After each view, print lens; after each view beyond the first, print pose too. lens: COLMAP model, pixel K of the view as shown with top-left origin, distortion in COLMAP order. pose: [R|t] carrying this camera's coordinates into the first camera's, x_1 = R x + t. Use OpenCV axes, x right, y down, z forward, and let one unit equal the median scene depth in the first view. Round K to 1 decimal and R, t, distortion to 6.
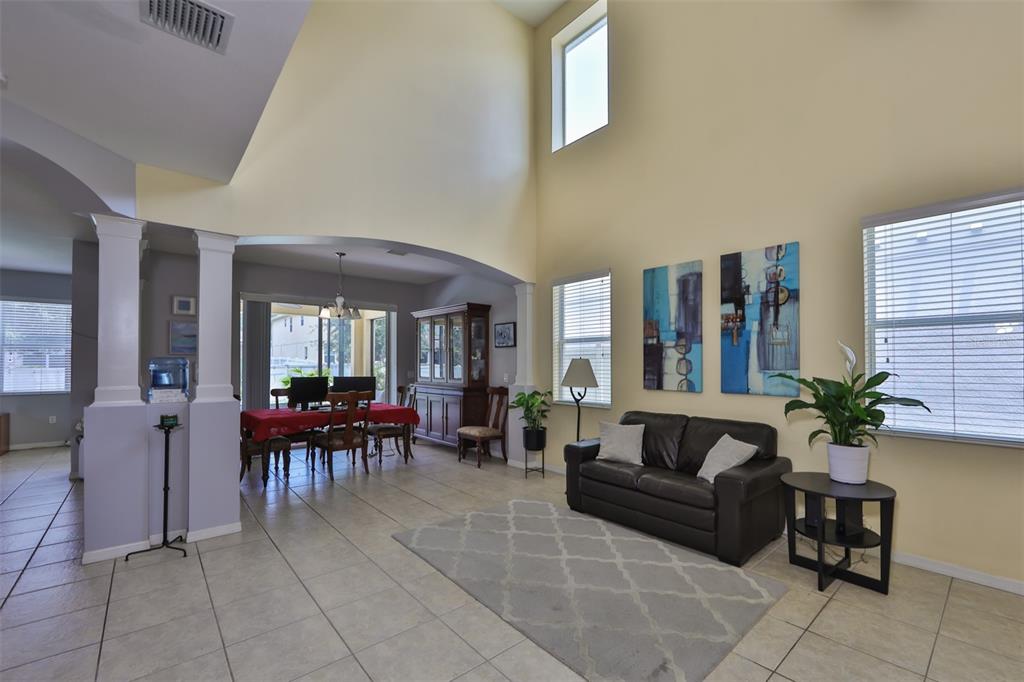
lens RADIAL K [[449.8, 0, 530.4], [0, 449.8, 348.8], [0, 0, 1]] dist [-0.000361, -0.000037]
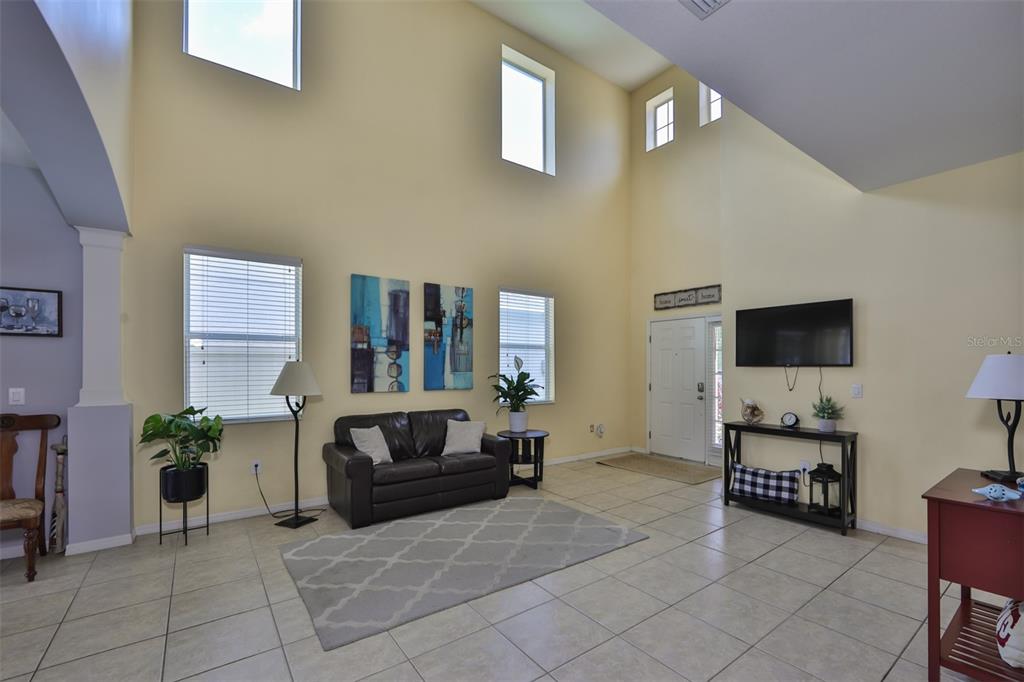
lens RADIAL K [[434.1, 0, 517.4], [0, 434.1, 362.6], [0, 0, 1]] dist [-0.000525, -0.000063]
pose [[0.084282, 0.020546, 0.996230, -0.757765], [-0.022806, 0.999565, -0.018686, 0.034813], [-0.996181, -0.021145, 0.084714, 0.618053]]
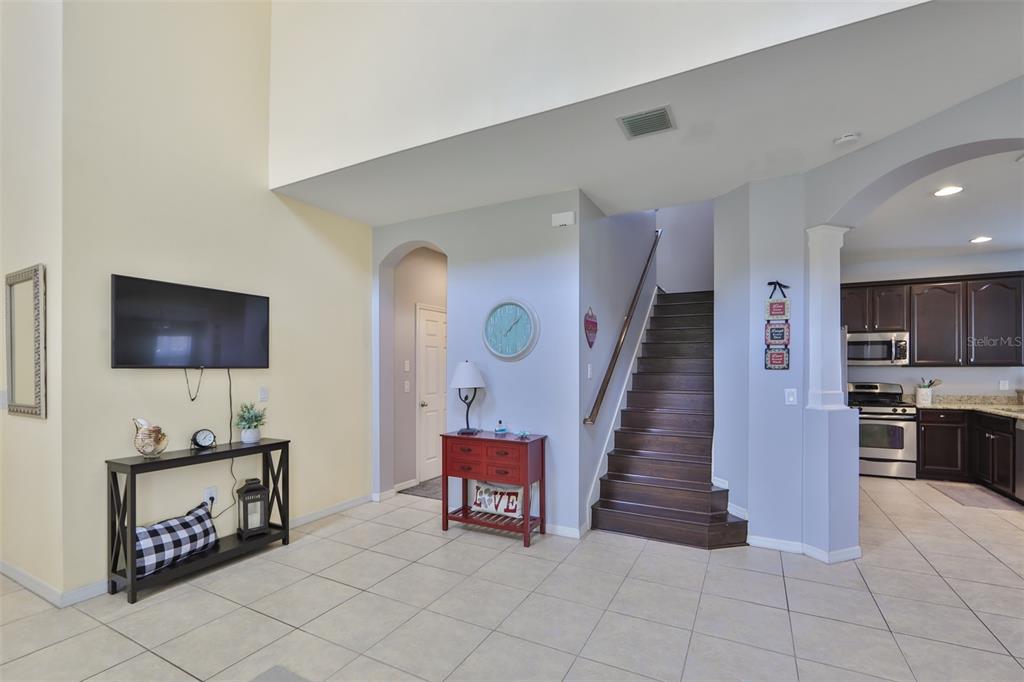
lens RADIAL K [[452.9, 0, 512.8], [0, 452.9, 367.8], [0, 0, 1]] dist [-0.004901, 0.000003]
pose [[-0.933971, 0.008739, -0.357243, 0.035015], [0.017052, 0.999652, -0.020127, 0.034891], [0.356943, -0.024890, -0.933795, 0.992539]]
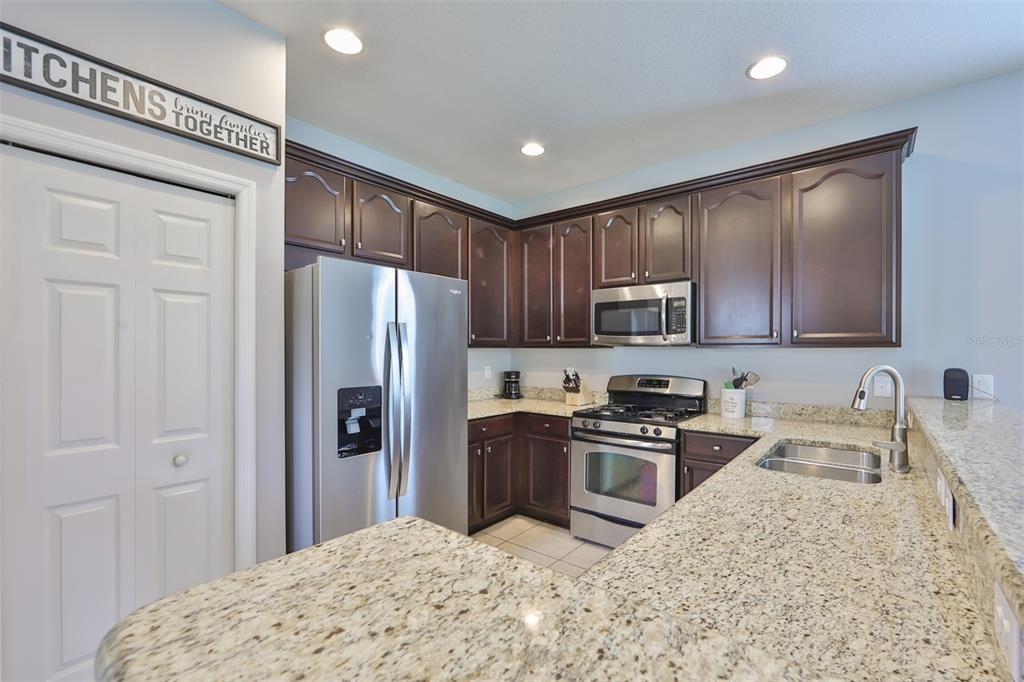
lens RADIAL K [[449.8, 0, 530.4], [0, 449.8, 348.8], [0, 0, 1]] dist [-0.000361, -0.000037]
pose [[-0.985265, 0.010335, -0.170724, -1.112136], [0.013901, 0.999709, -0.019705, 0.036955], [0.170471, -0.021788, -0.985122, 0.820238]]
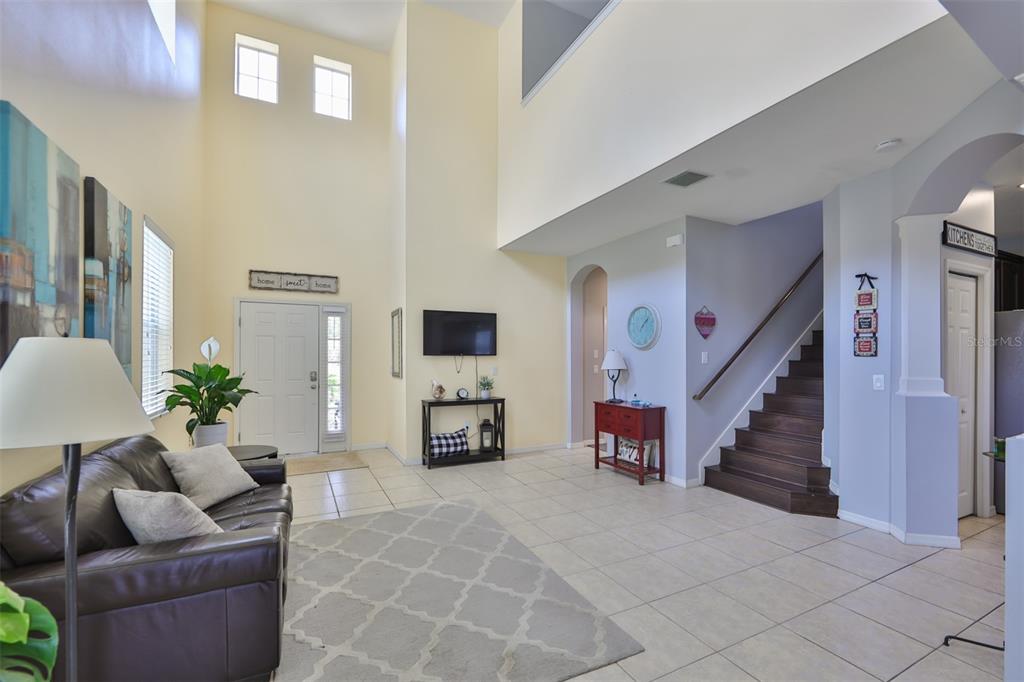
lens RADIAL K [[445.6, 0, 515.5], [0, 445.6, 355.9], [0, 0, 1]] dist [-0.000109, 0.000047]
pose [[-0.965431, 0.009337, 0.260493, -0.269988], [0.003012, 0.999691, -0.024669, 0.047170], [-0.260643, -0.023032, -0.965161, 1.390669]]
